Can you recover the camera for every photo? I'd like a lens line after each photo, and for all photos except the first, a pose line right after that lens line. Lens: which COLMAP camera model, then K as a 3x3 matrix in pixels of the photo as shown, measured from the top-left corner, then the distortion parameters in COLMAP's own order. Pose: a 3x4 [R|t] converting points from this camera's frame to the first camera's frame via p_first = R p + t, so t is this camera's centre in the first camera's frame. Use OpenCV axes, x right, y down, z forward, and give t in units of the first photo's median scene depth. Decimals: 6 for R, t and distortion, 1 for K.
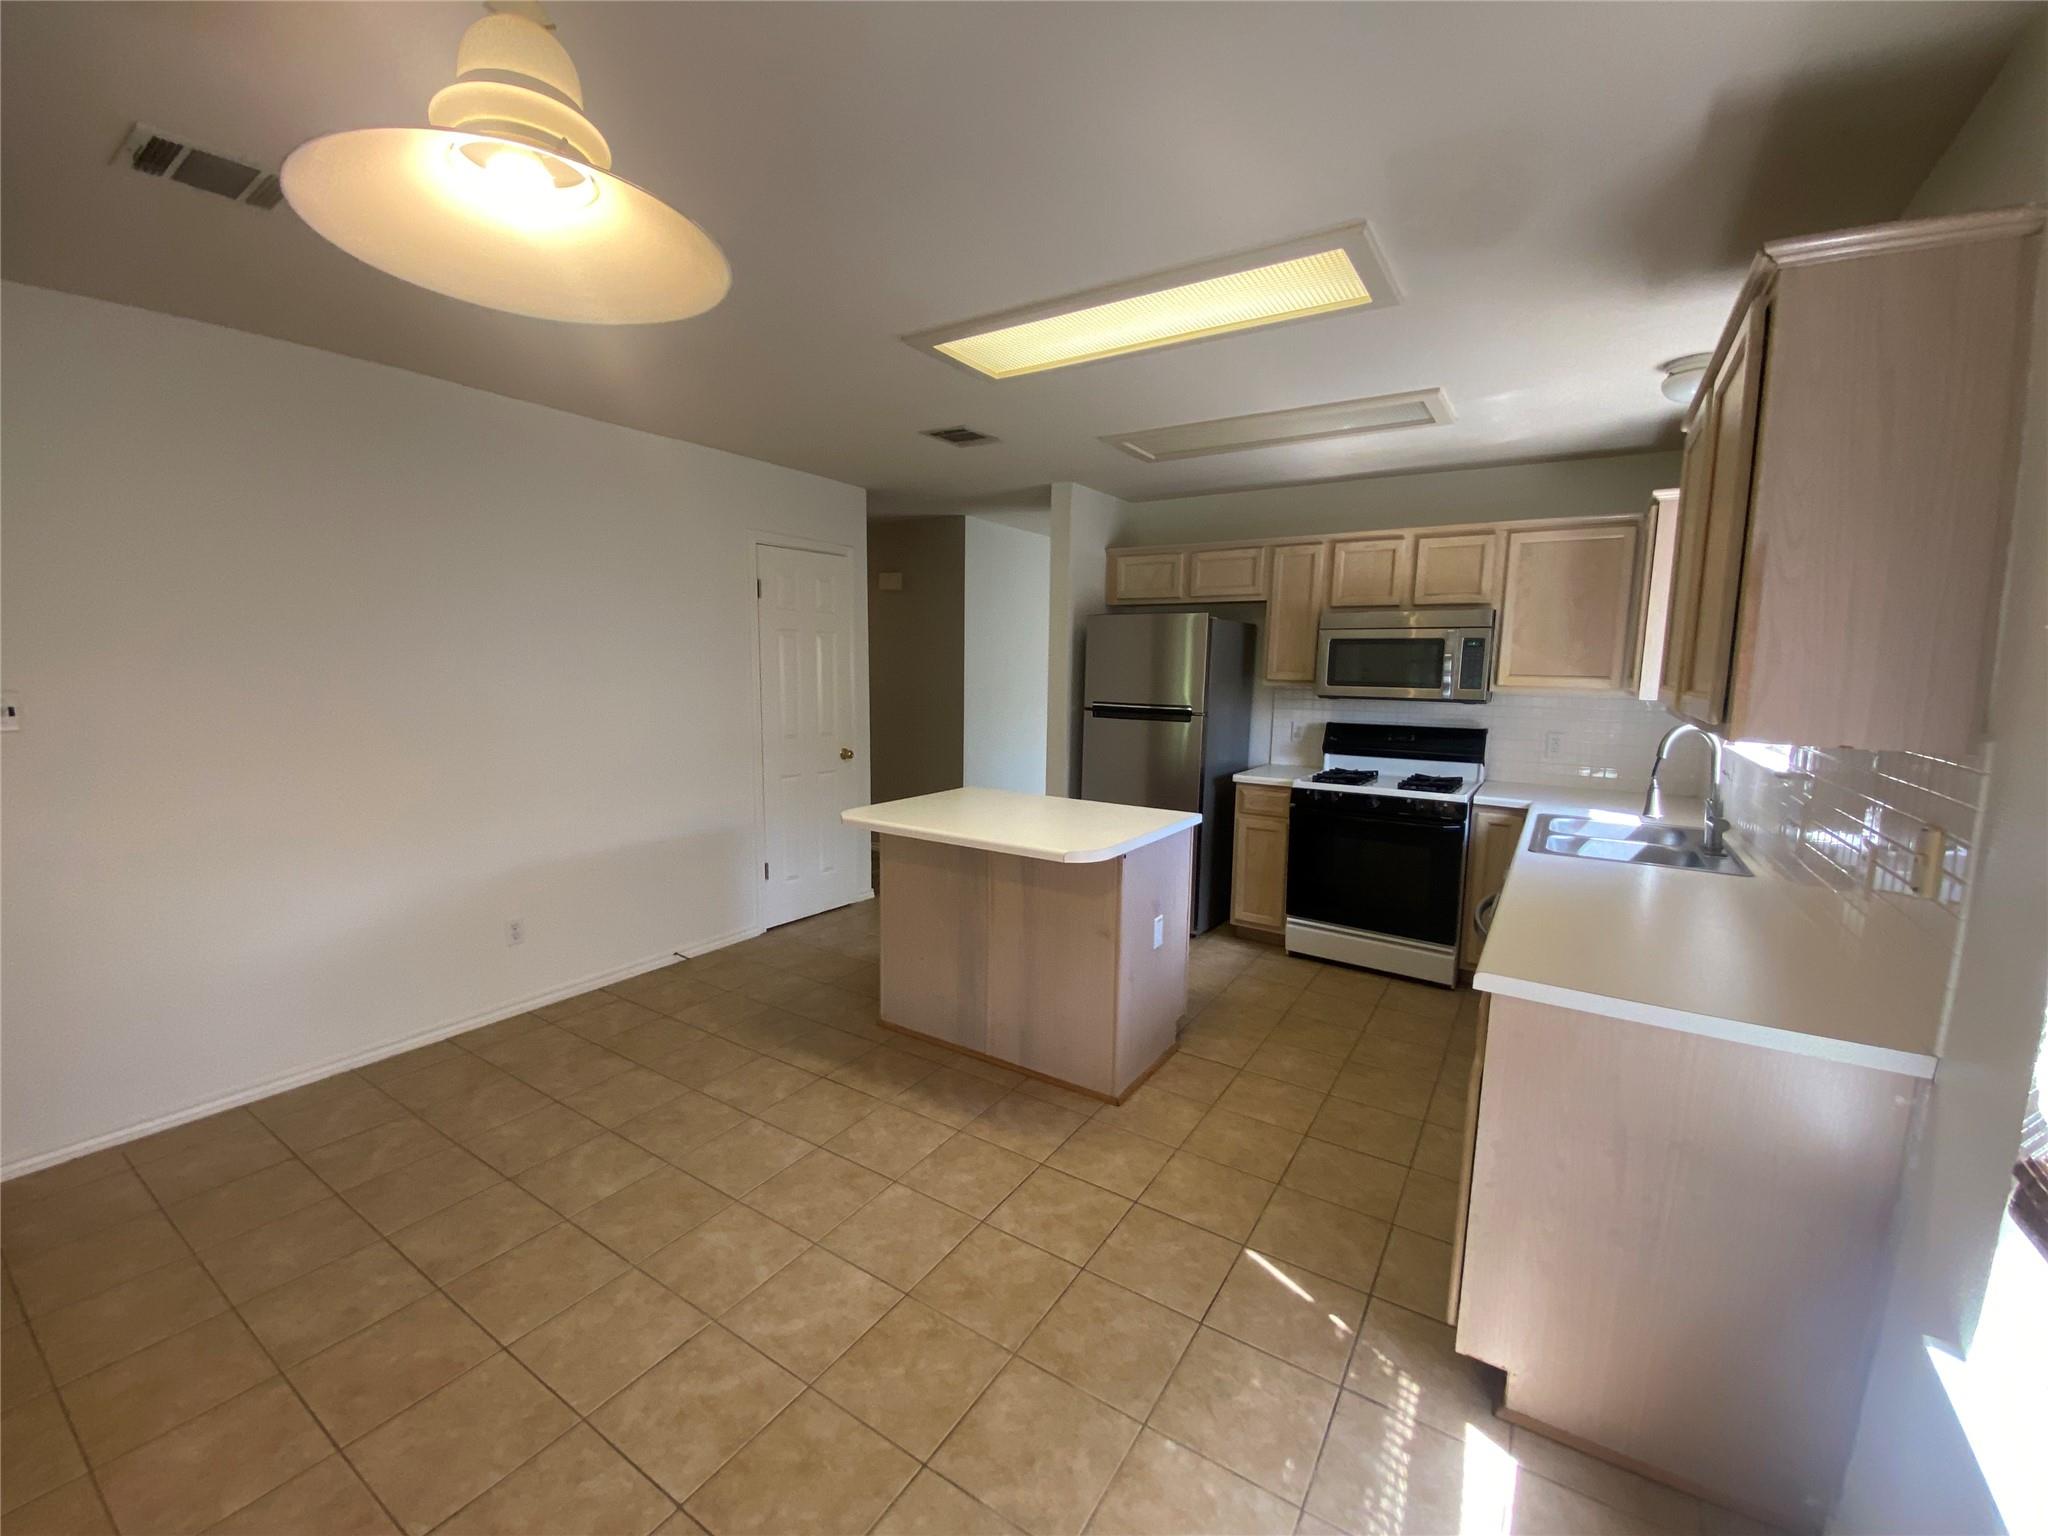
lens RADIAL K [[832.1, 0, 1024.0], [0, 832.1, 768.0], [0, 0, 1]] dist [0.035747, -0.031138]
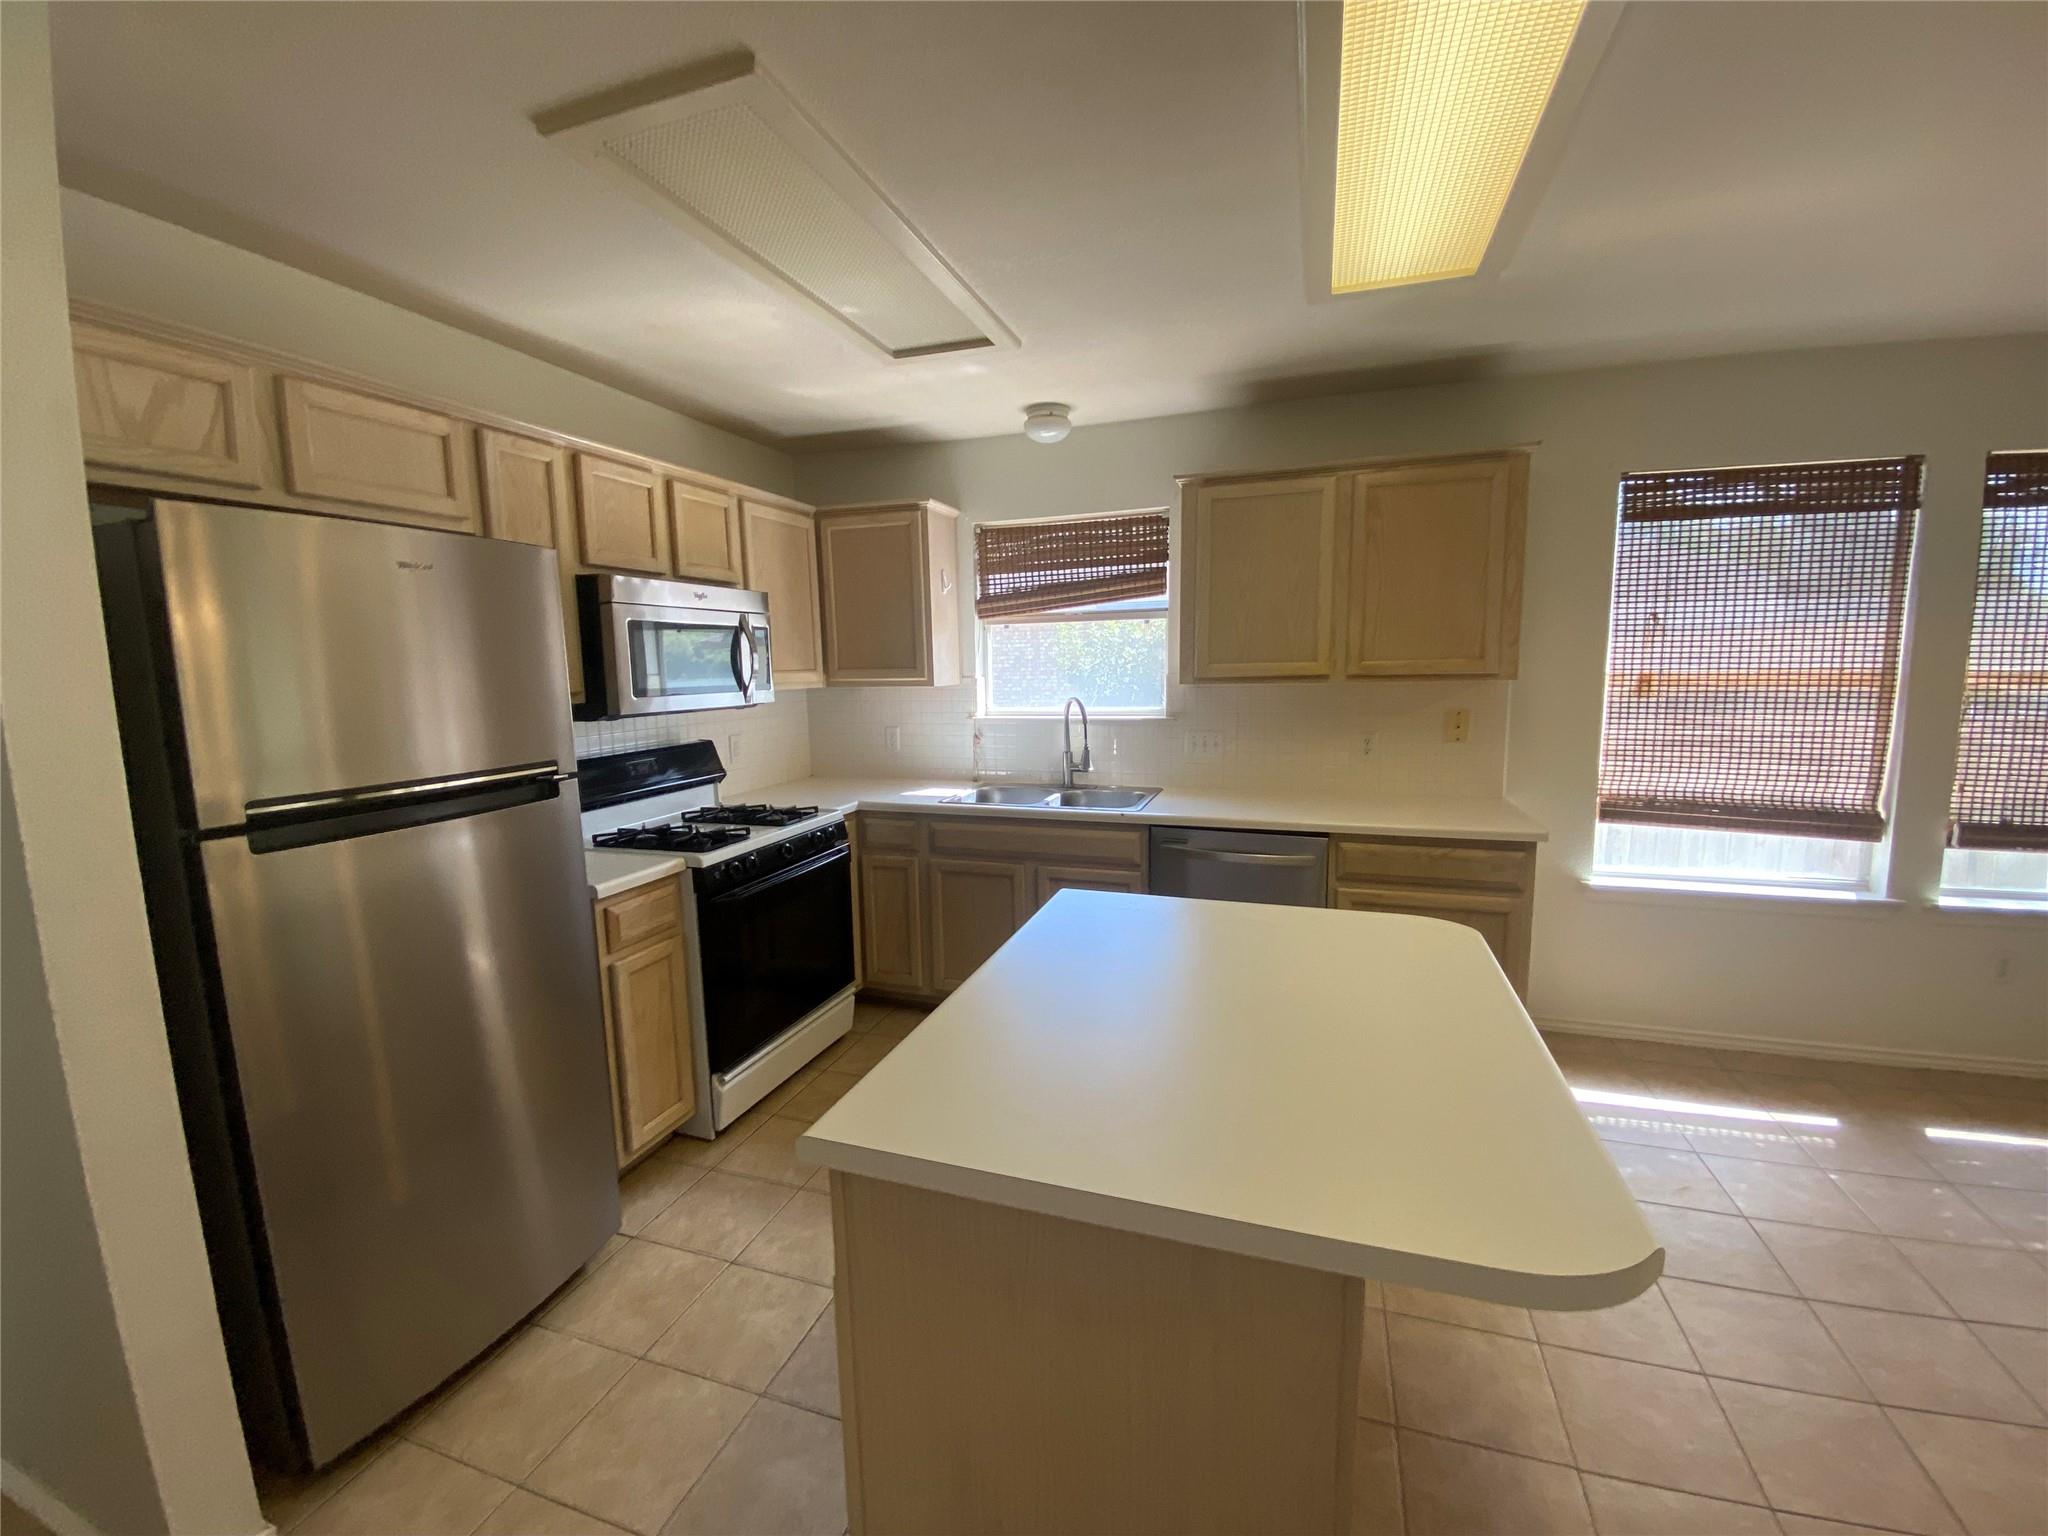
lens RADIAL K [[829.2, 0, 1024.0], [0, 829.2, 768.0], [0, 0, 1]] dist [0.019740, -0.012311]
pose [[-0.229555, -0.135183, 0.963862, -0.277221], [0.138227, 0.975742, 0.169769, -0.109959], [-0.963430, 0.172203, -0.205301, 0.840131]]
